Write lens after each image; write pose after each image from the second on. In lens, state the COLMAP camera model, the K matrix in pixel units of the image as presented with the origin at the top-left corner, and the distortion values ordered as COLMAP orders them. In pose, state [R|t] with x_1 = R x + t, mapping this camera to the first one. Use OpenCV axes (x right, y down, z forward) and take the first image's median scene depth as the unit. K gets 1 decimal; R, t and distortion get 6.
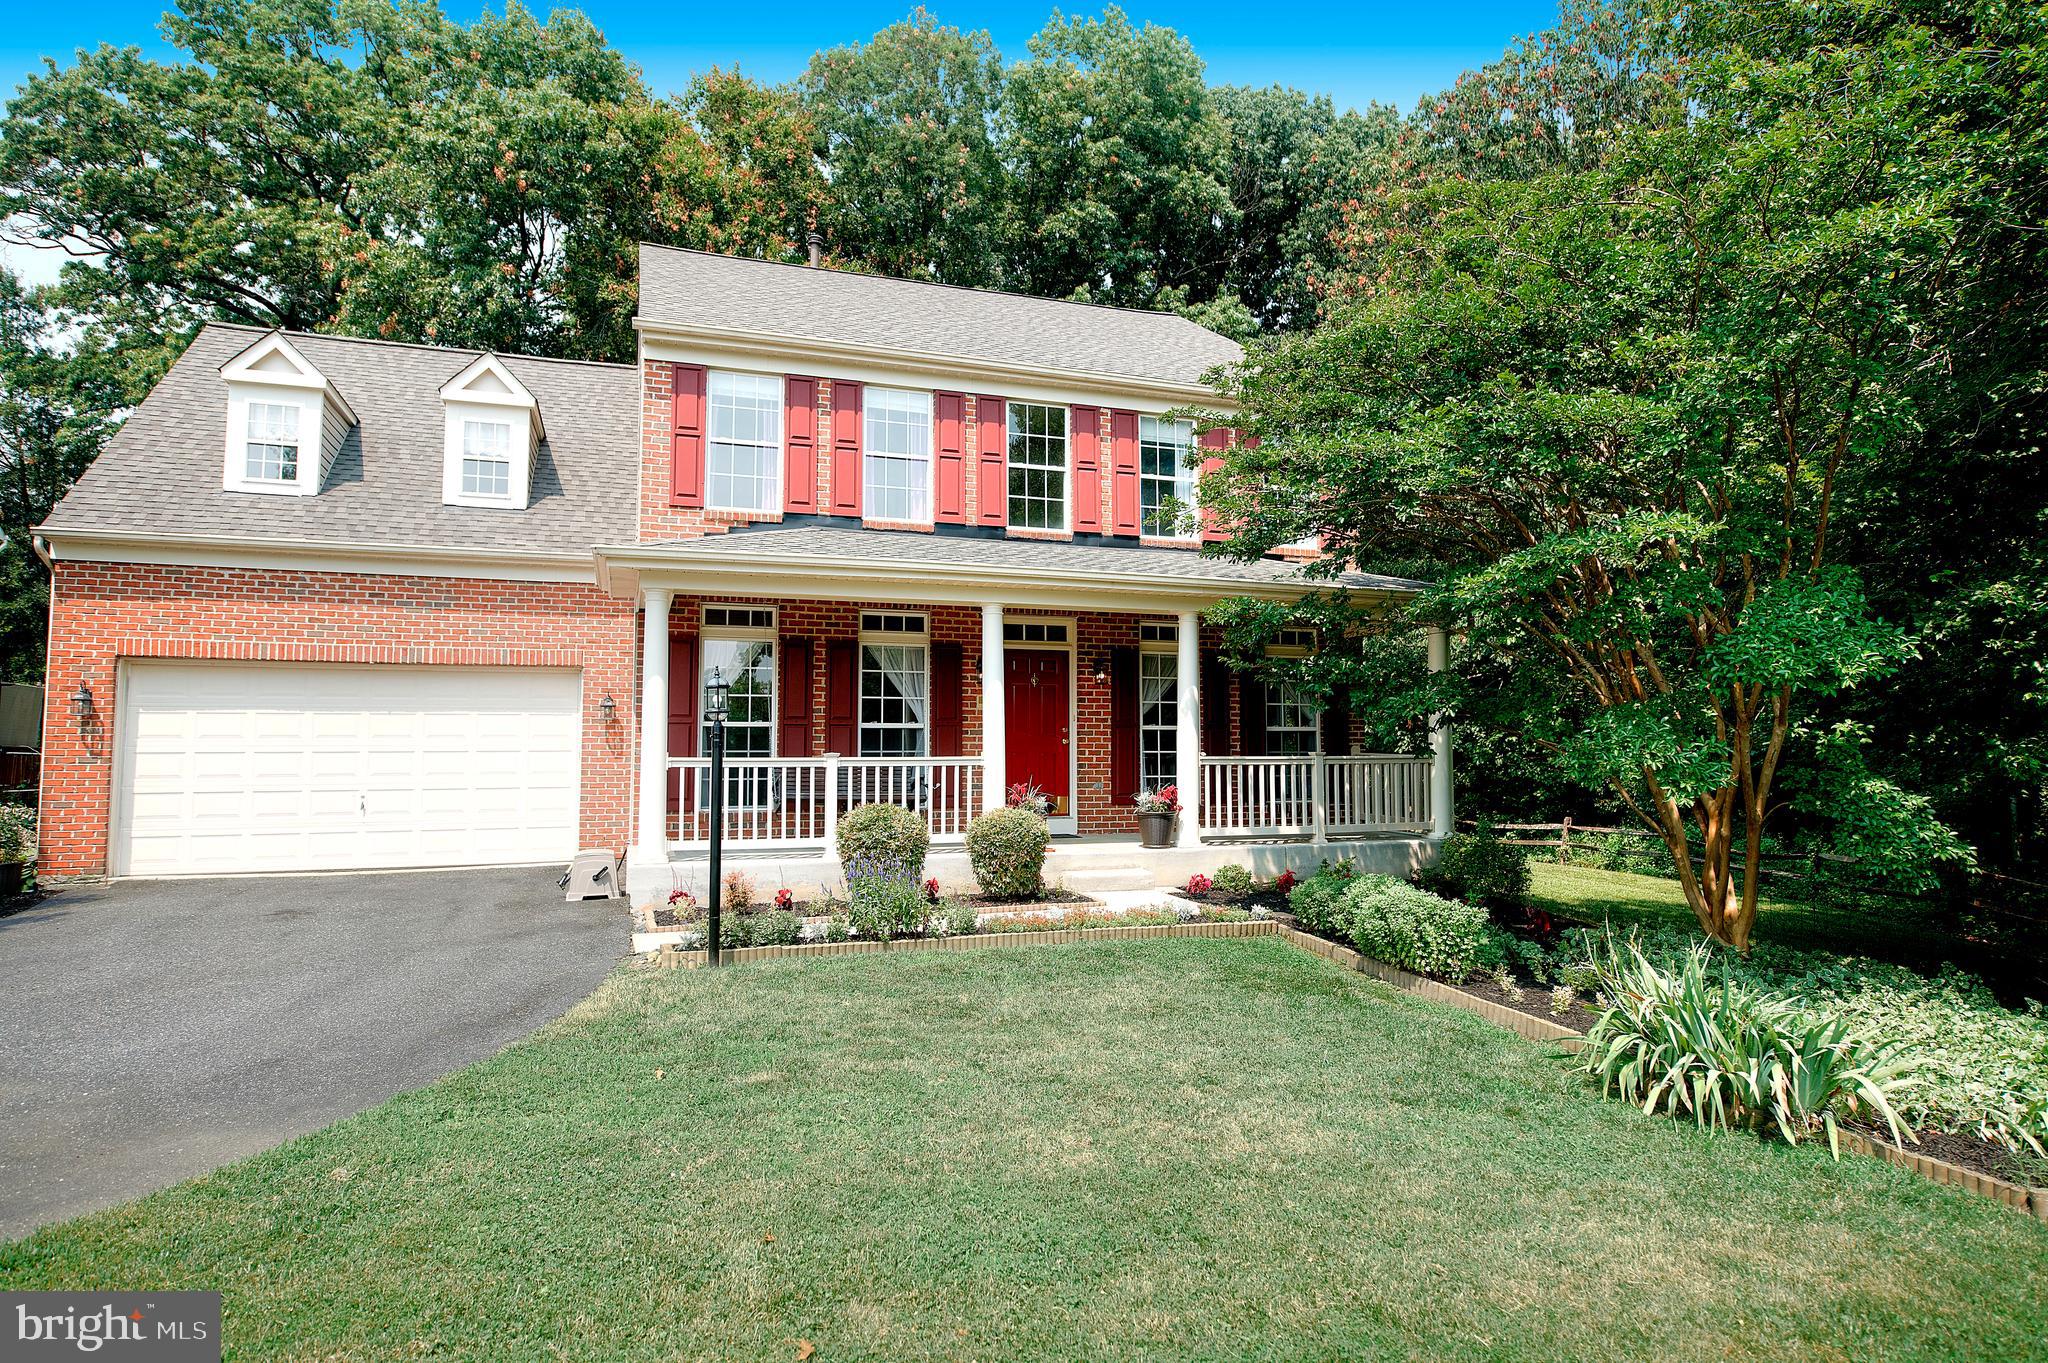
lens RADIAL K [[1195.8, 0, 1022.4], [0, 1195.8, 668.6], [0, 0, 1]] dist [0.003287, -0.009737]
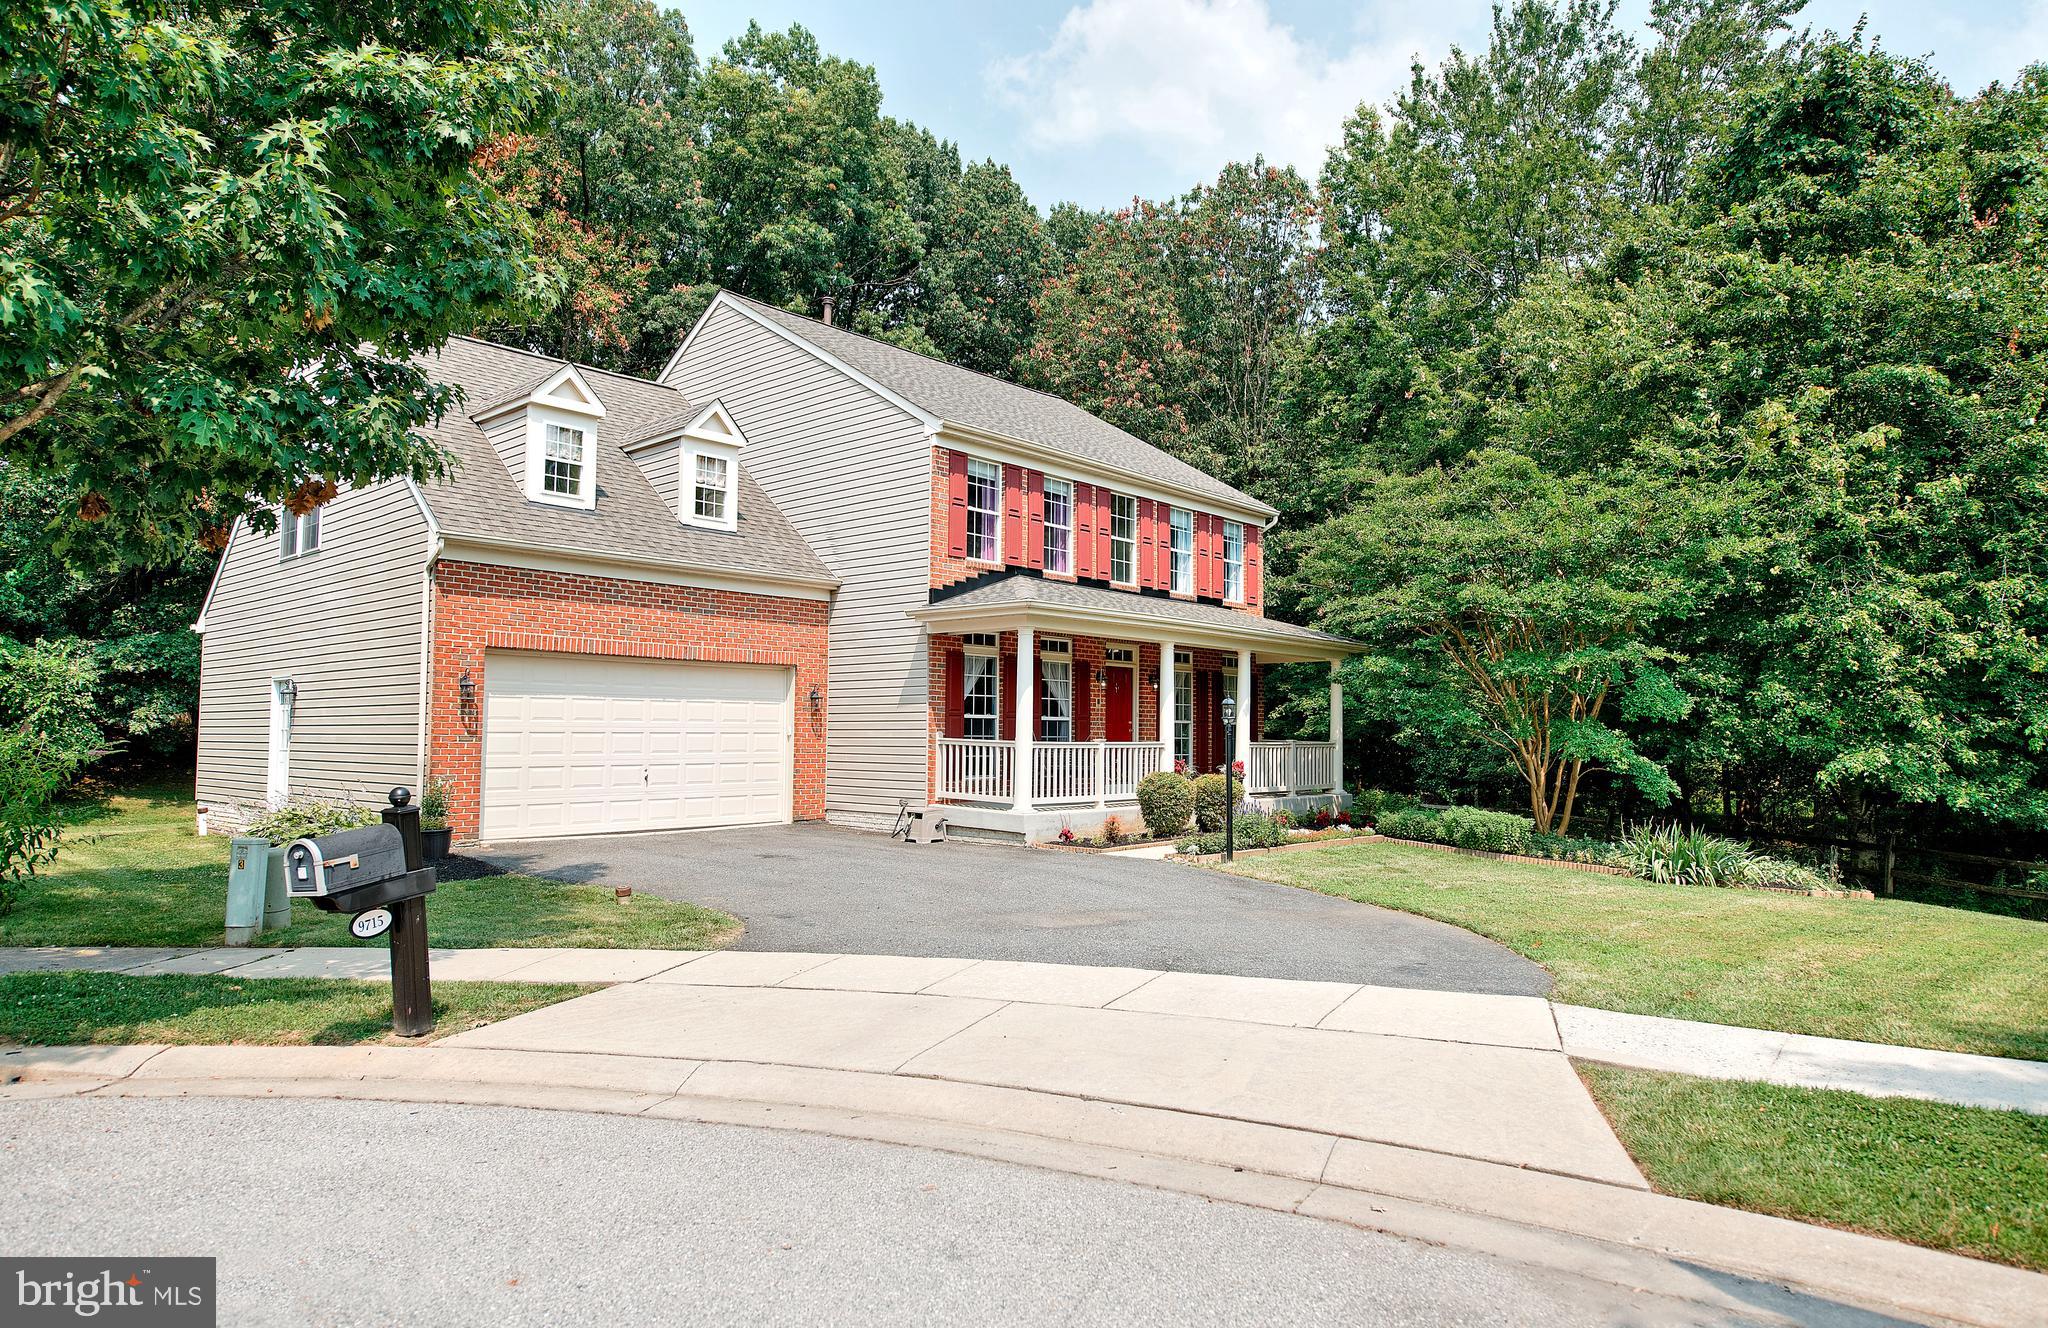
lens RADIAL K [[1267.0, 0, 1027.0], [0, 1267.0, 673.0], [0, 0, 1]] dist [-0.017525, -0.000437]
pose [[0.872317, 0.033968, 0.487759, -0.869572], [-0.046922, 0.998795, 0.014360, -0.026297], [-0.486684, -0.035414, 0.872860, -0.291708]]
